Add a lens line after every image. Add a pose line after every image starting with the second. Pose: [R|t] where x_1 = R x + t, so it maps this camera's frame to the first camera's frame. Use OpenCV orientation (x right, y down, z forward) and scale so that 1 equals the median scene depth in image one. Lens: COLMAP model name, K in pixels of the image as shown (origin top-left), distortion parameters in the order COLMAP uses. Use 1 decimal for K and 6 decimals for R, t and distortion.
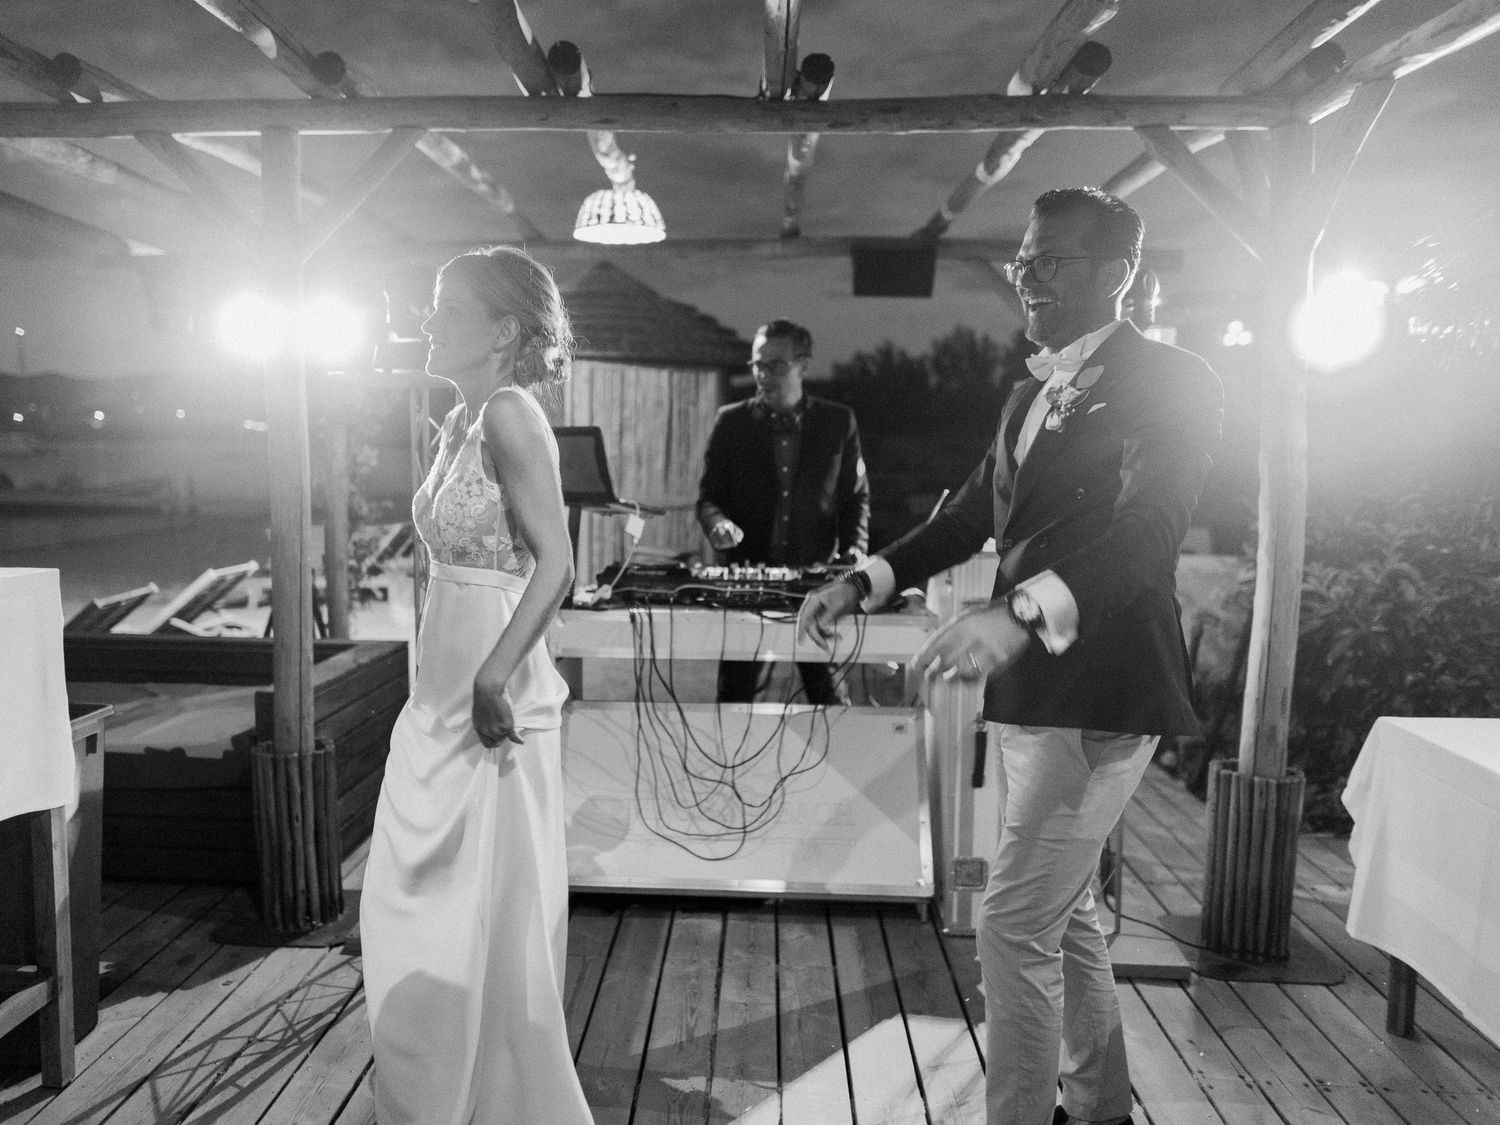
lens RADIAL K [[1146.2, 0, 679.3], [0, 1146.2, 560.5], [0, 0, 1]] dist [-0.001926, 0.003004]
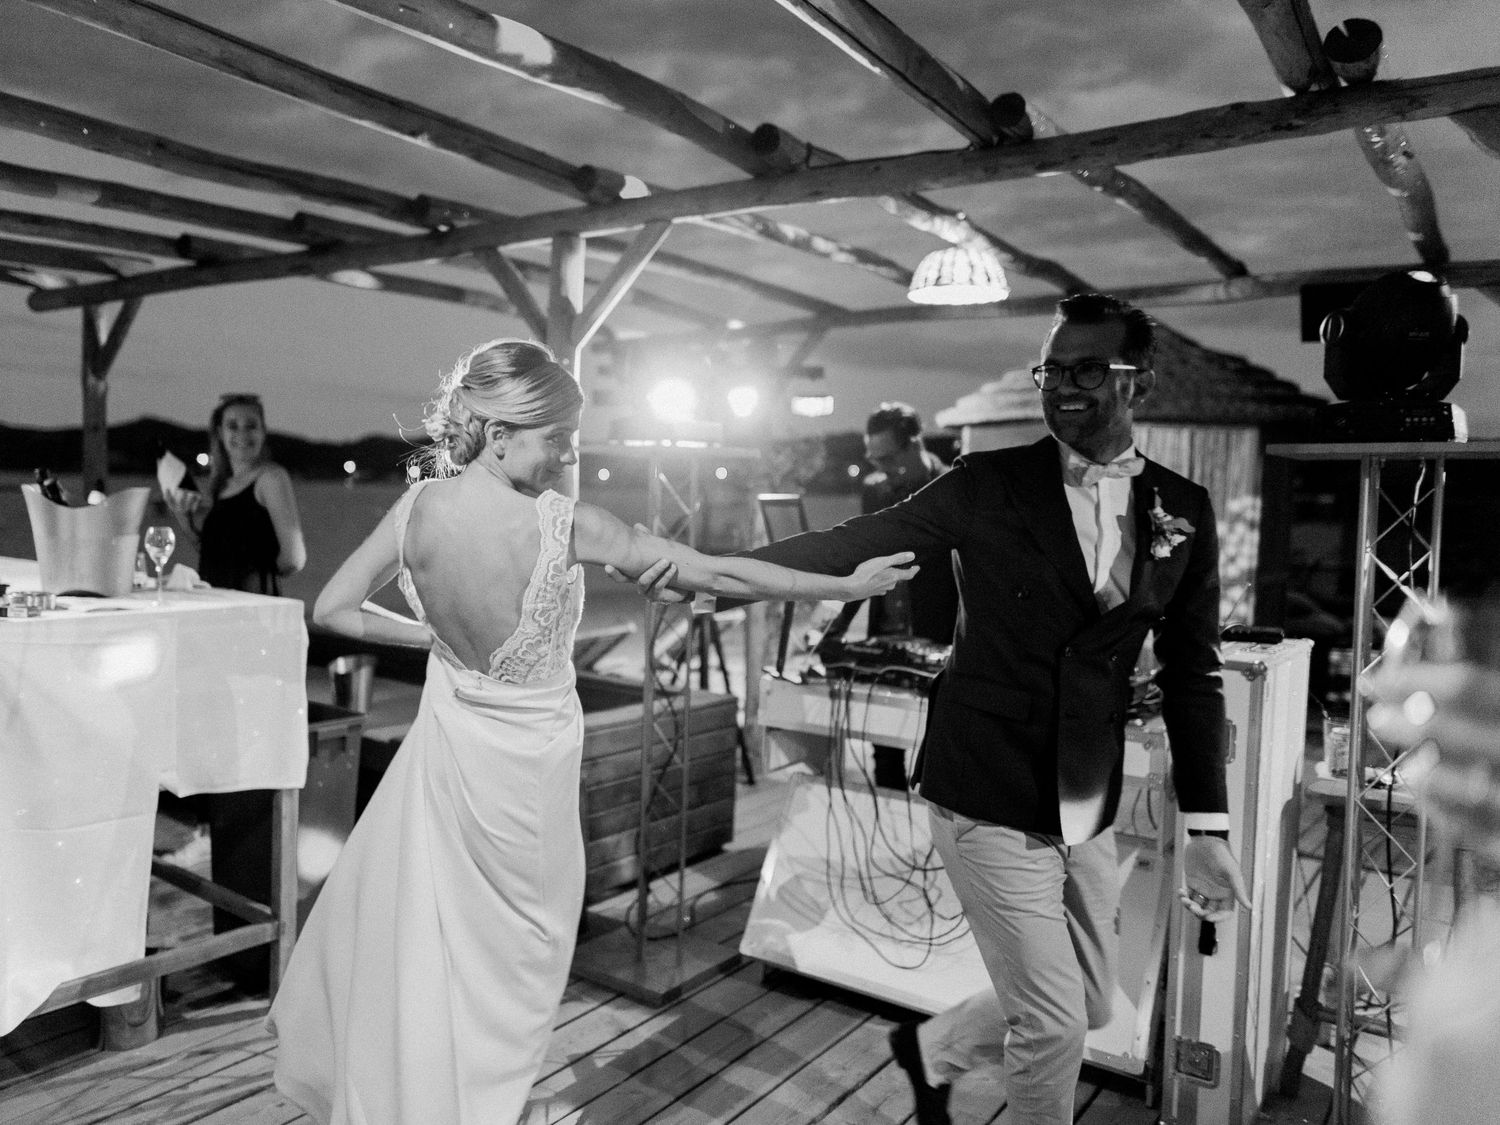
lens RADIAL K [[1152.4, 0, 649.3], [0, 1152.4, 559.2], [0, 0, 1]] dist [0.000670, -0.001258]
pose [[0.835311, 0.048217, -0.547659, 0.357384], [-0.076477, 0.996652, -0.028899, -0.024064], [0.544432, 0.066023, 0.836202, 0.094908]]
